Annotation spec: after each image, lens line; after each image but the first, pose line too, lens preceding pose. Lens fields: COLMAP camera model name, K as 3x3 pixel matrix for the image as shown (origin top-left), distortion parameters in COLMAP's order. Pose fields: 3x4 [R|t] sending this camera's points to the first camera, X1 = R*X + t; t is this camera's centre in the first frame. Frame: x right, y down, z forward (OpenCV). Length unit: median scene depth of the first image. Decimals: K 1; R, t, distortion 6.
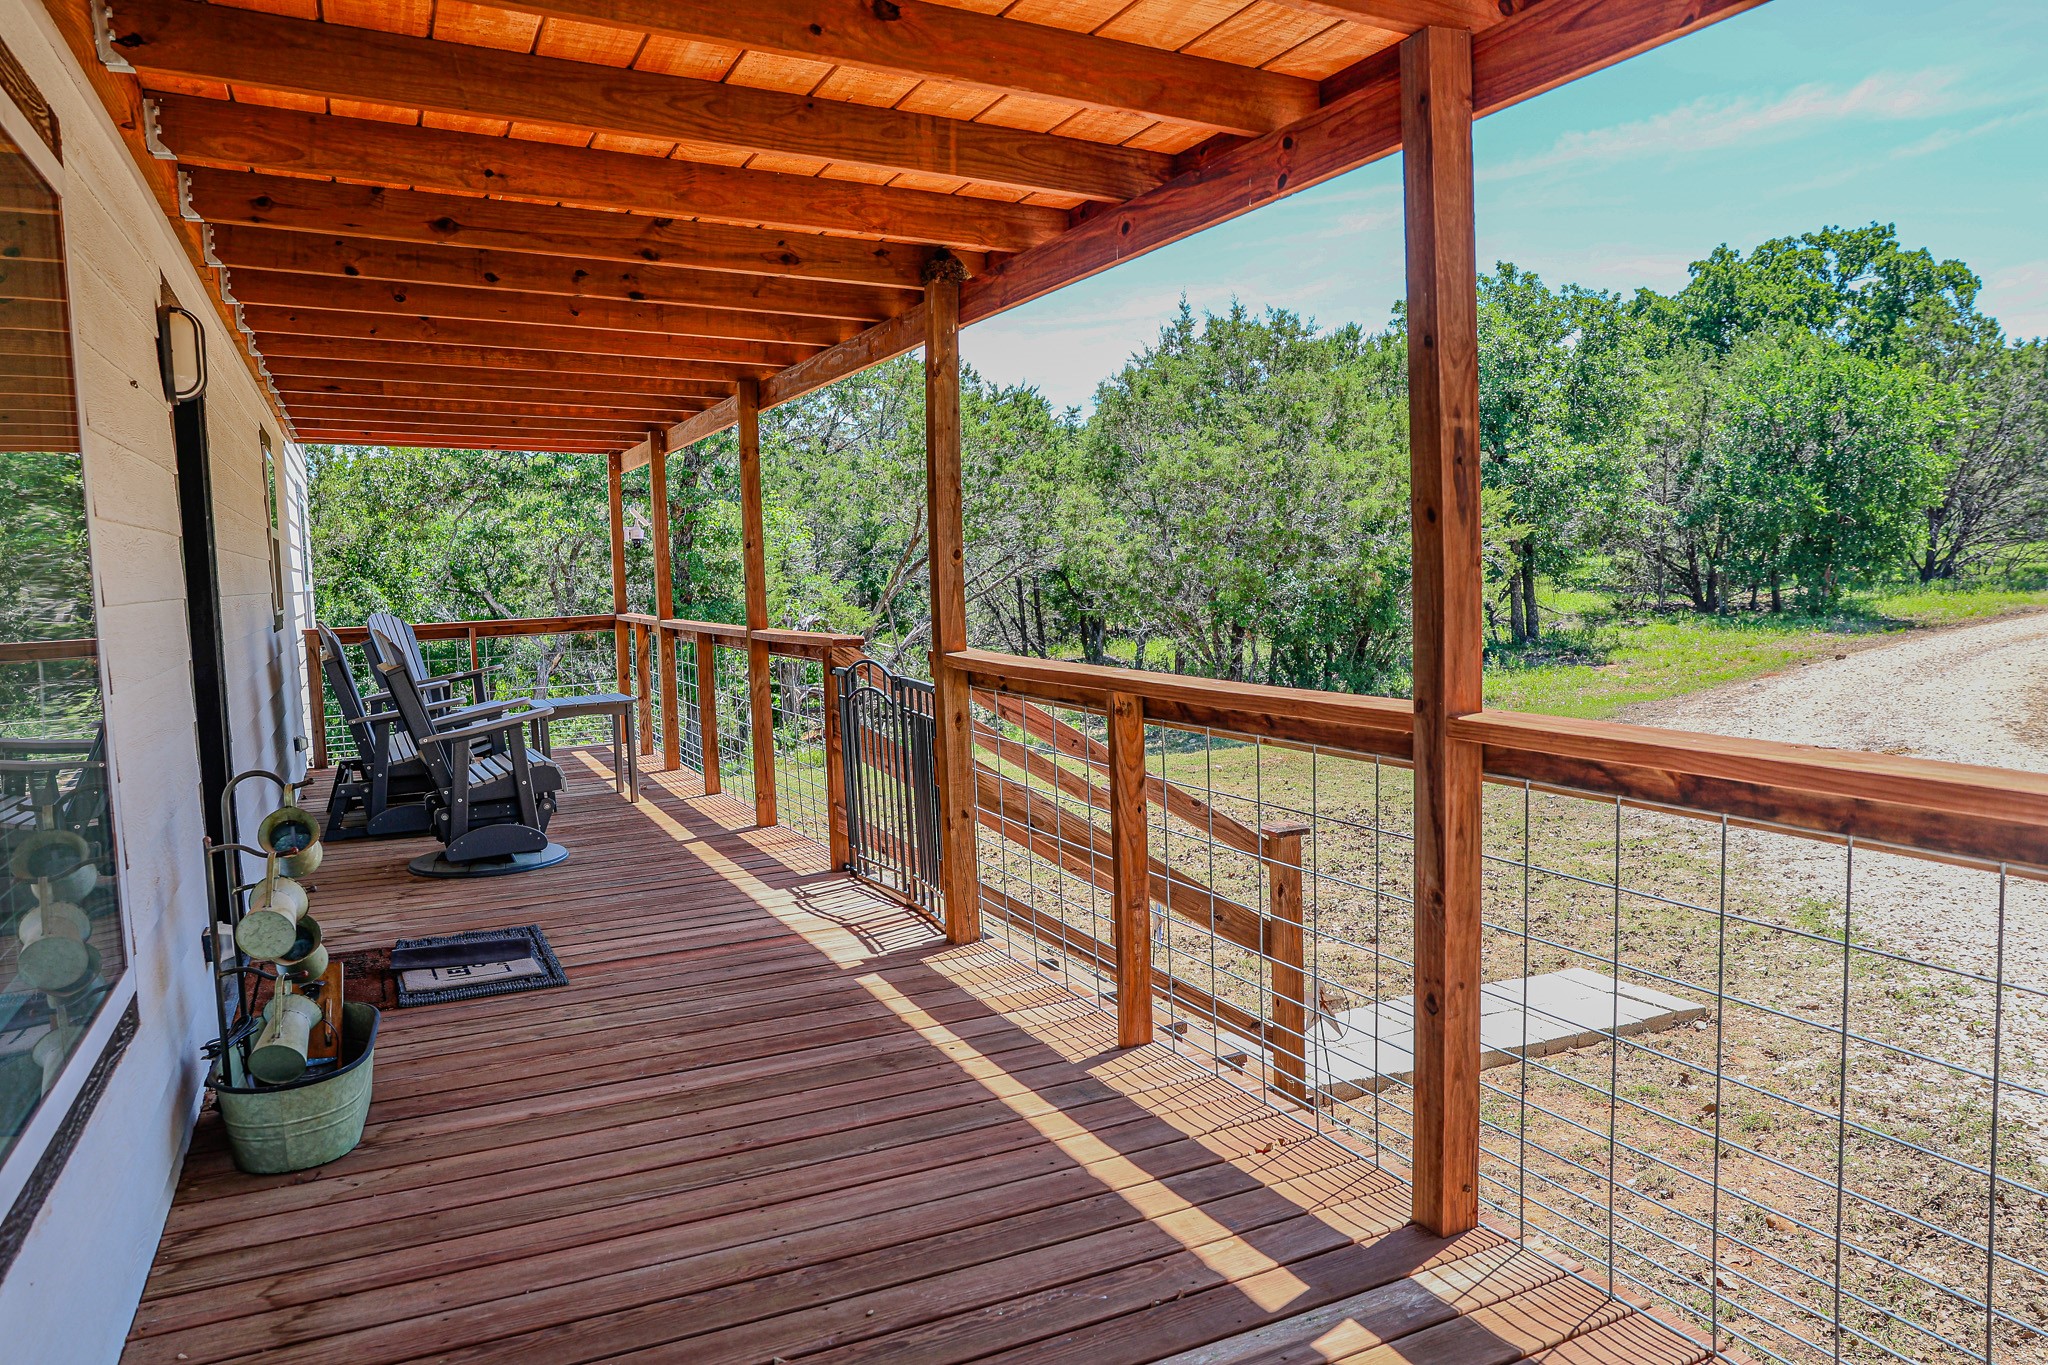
lens RADIAL K [[1395.0, 0, 1026.2], [0, 1395.0, 684.8], [0, 0, 1]] dist [-0.115313, 0.088738]
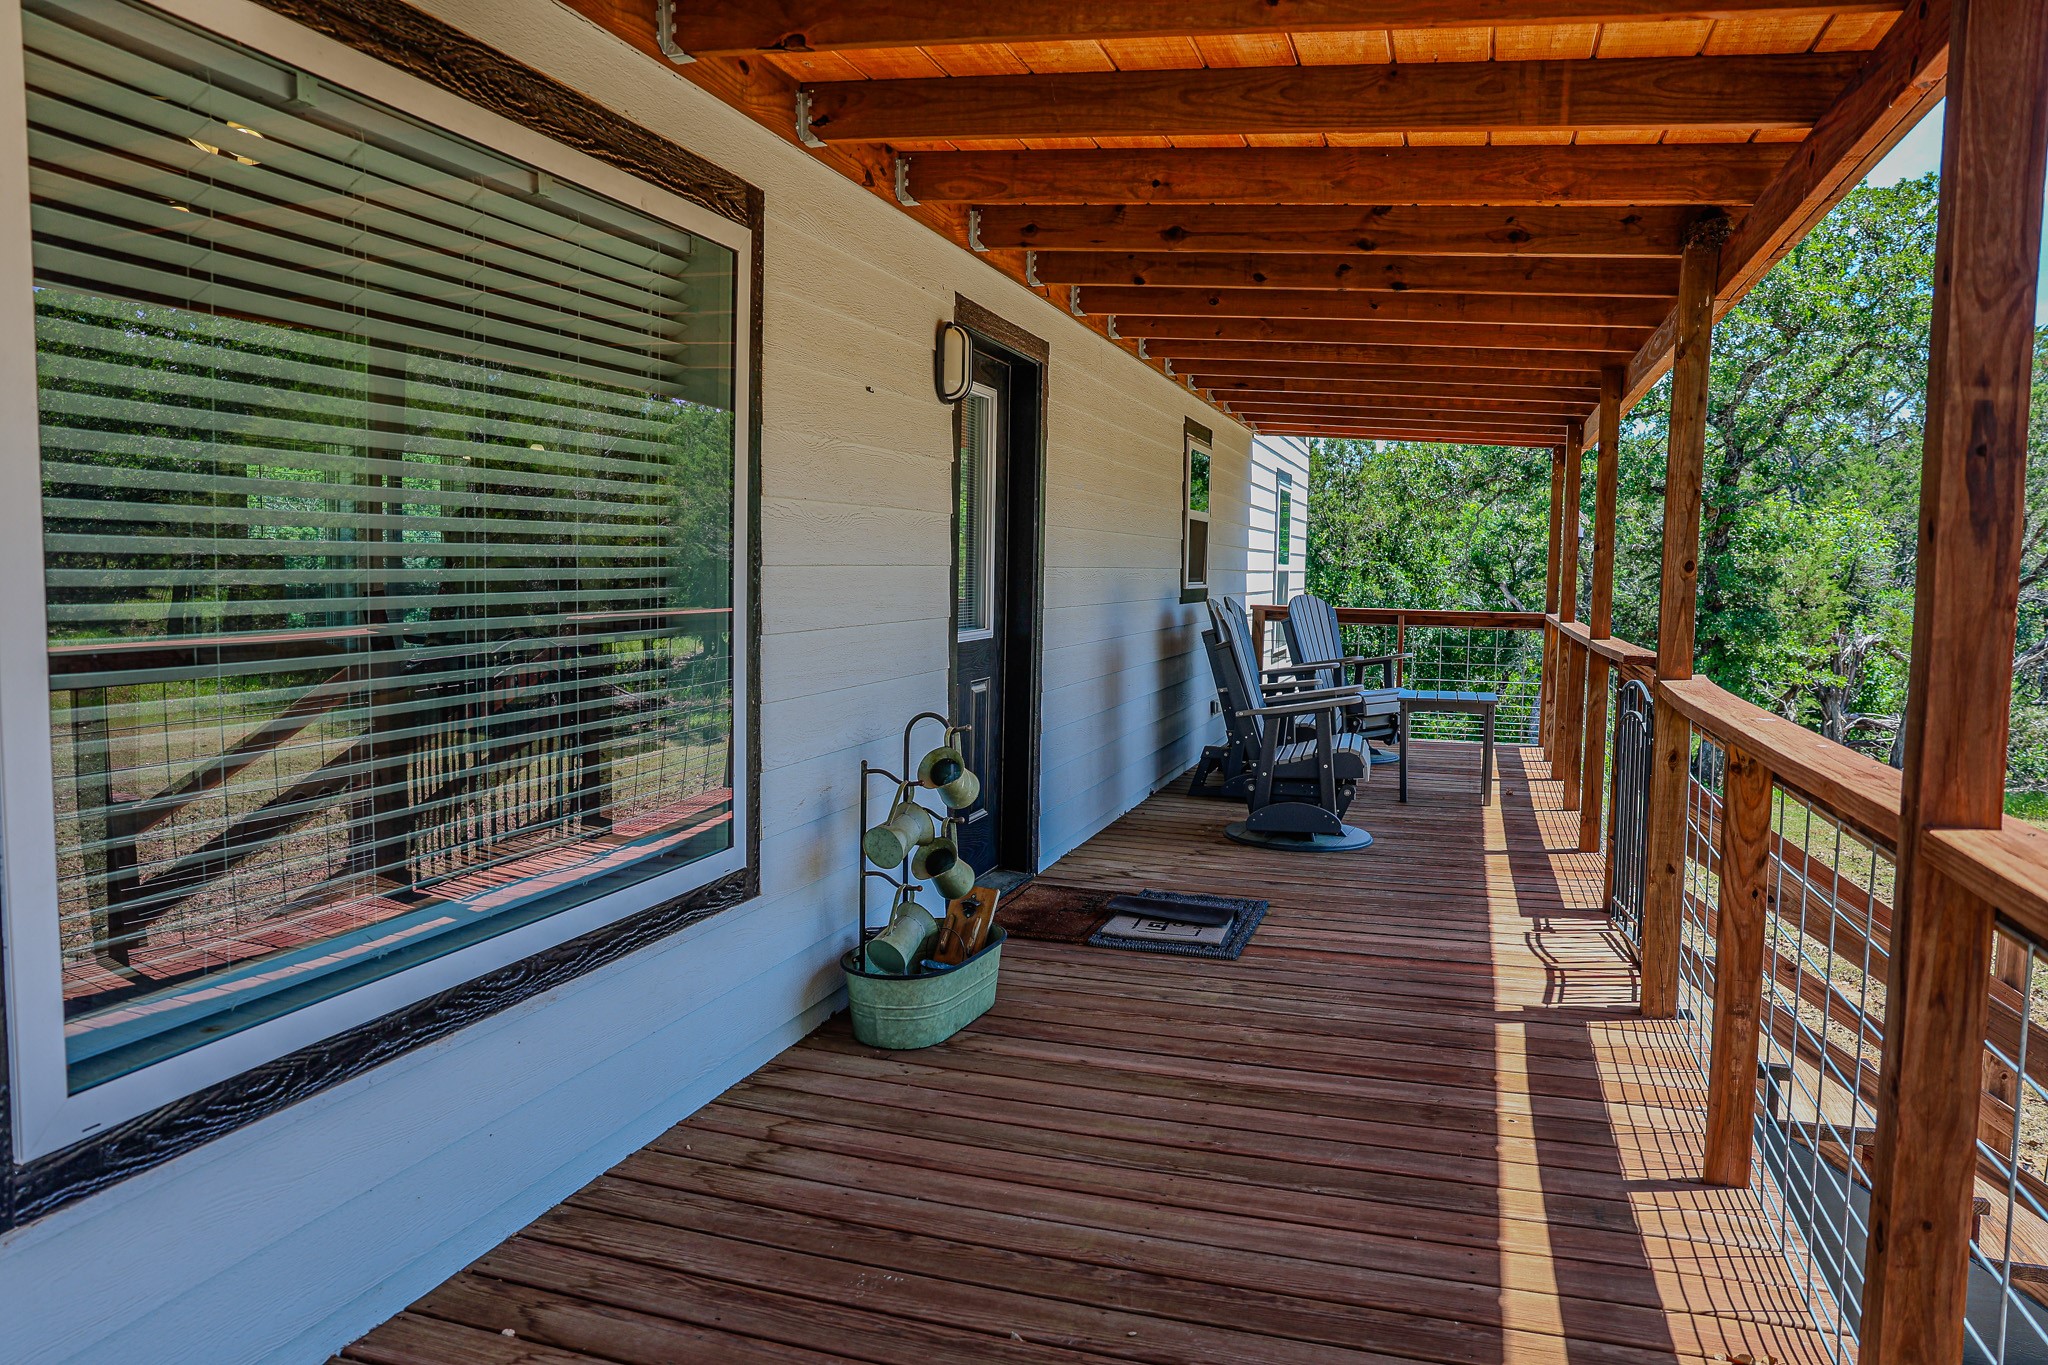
lens RADIAL K [[1395.0, 0, 1026.2], [0, 1395.0, 684.8], [0, 0, 1]] dist [-0.115313, 0.088738]
pose [[0.735339, 0.104910, -0.669530, 0.258445], [-0.101879, 0.993831, 0.043833, -0.019755], [0.669998, 0.035979, 0.741490, 0.128431]]
